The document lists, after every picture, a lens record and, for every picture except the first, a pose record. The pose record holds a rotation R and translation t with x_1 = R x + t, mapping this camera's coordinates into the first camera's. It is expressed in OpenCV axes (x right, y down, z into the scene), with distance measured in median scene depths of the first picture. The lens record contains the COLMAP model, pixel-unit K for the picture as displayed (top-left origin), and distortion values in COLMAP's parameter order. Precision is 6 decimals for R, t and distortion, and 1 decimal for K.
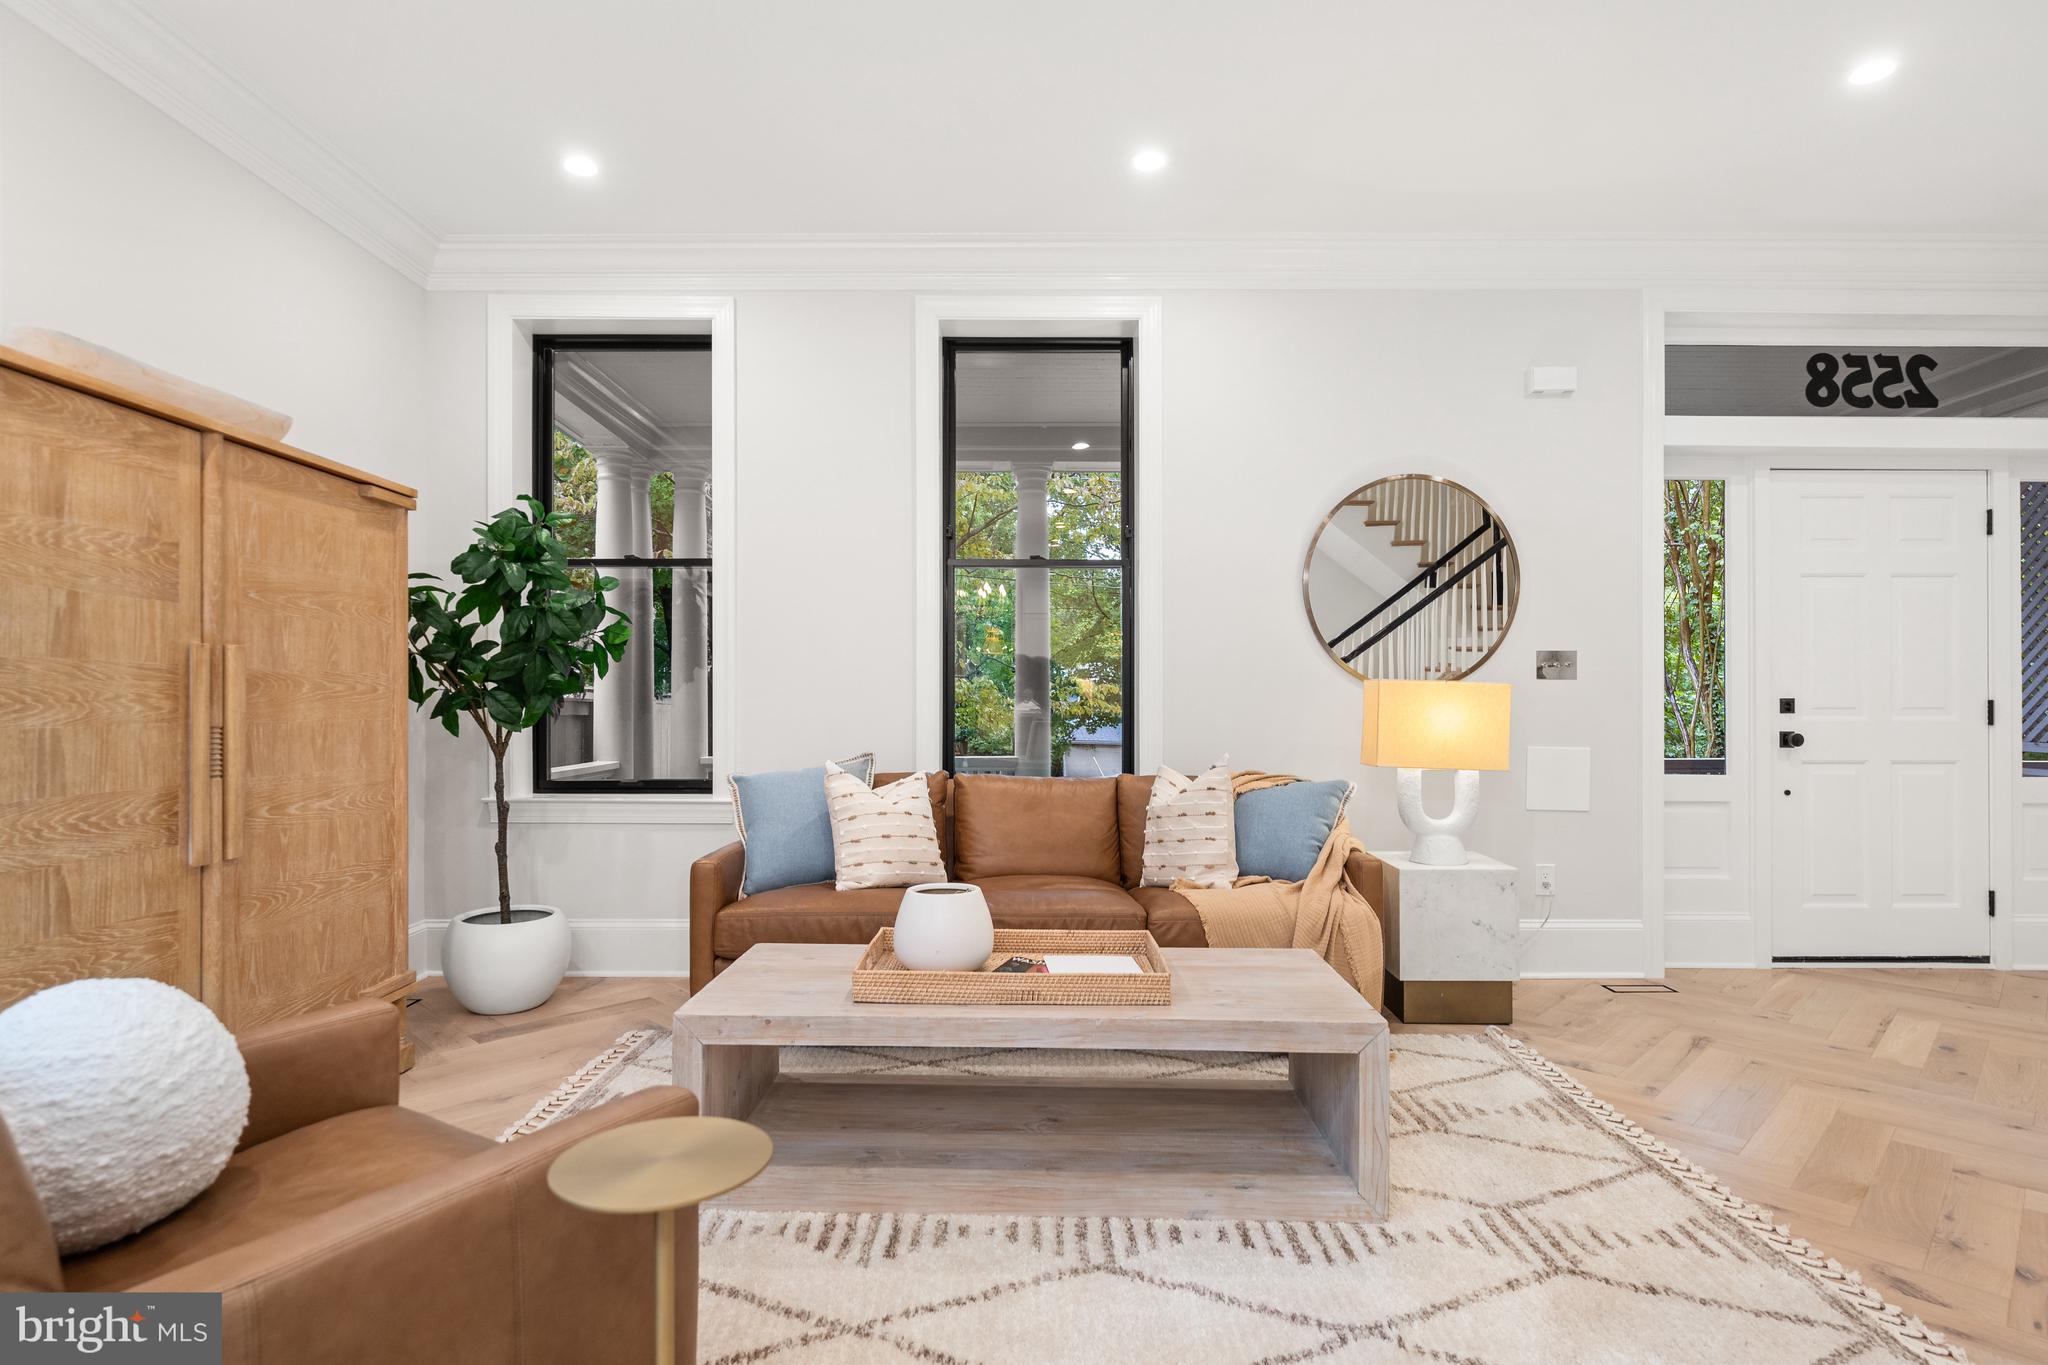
lens RADIAL K [[1081.6, 0, 1010.7], [0, 1081.6, 679.1], [0, 0, 1]] dist [-0.000054, 0.000020]
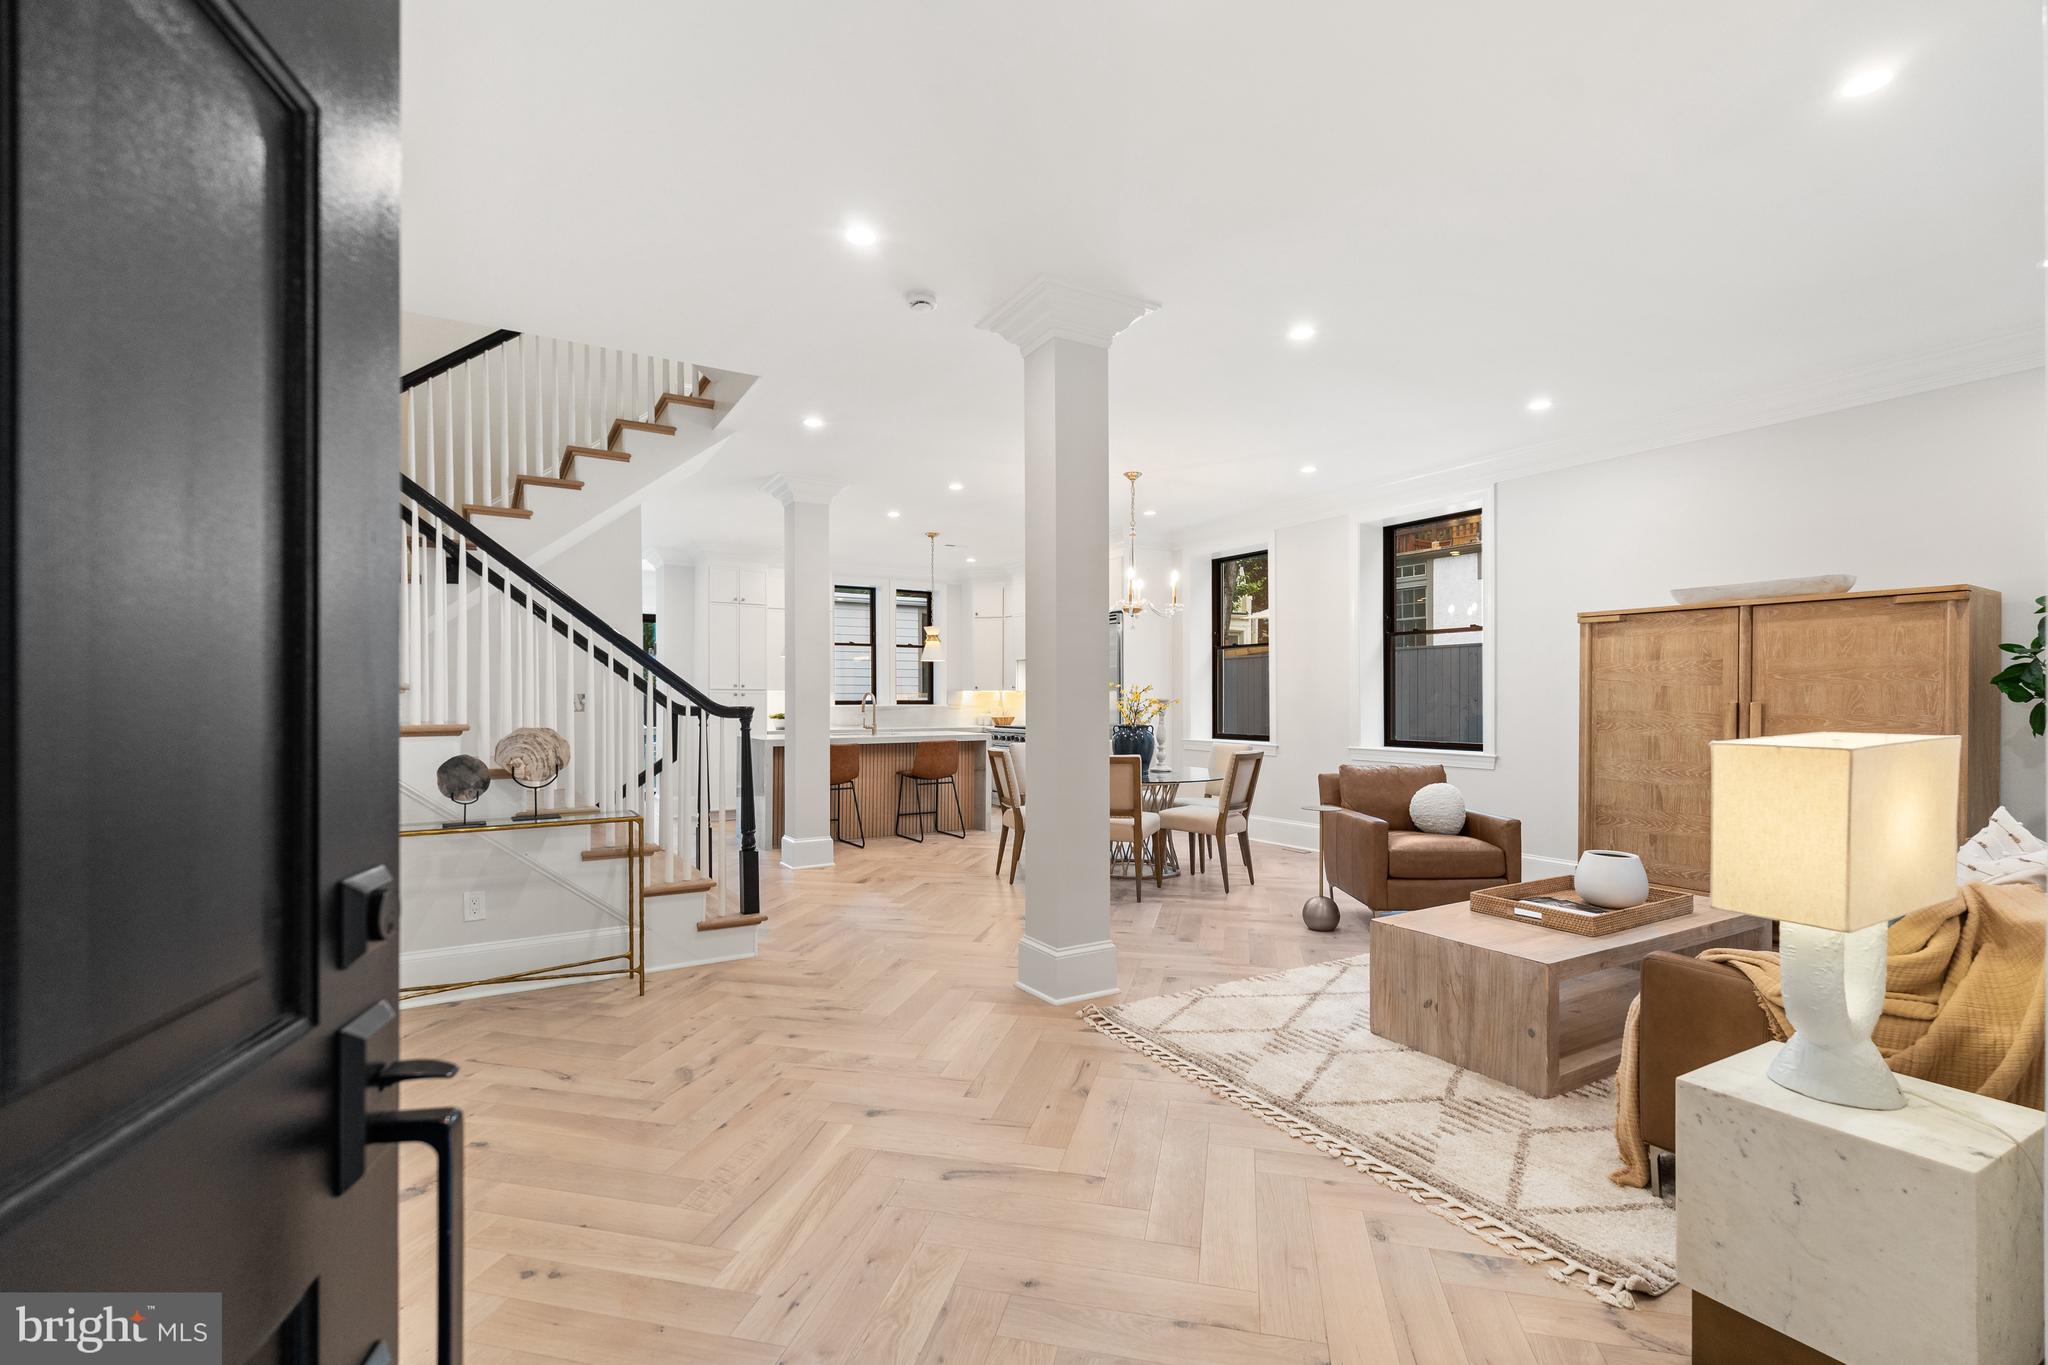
lens RADIAL K [[909.2, 0, 1025.3], [0, 909.2, 699.2], [0, 0, 1]] dist [0.003705, -0.001147]
pose [[-0.849753, -0.005457, -0.527153, 1.661885], [0.003361, 0.999870, -0.015768, -0.016519], [0.527171, -0.015171, -0.849624, 2.033049]]
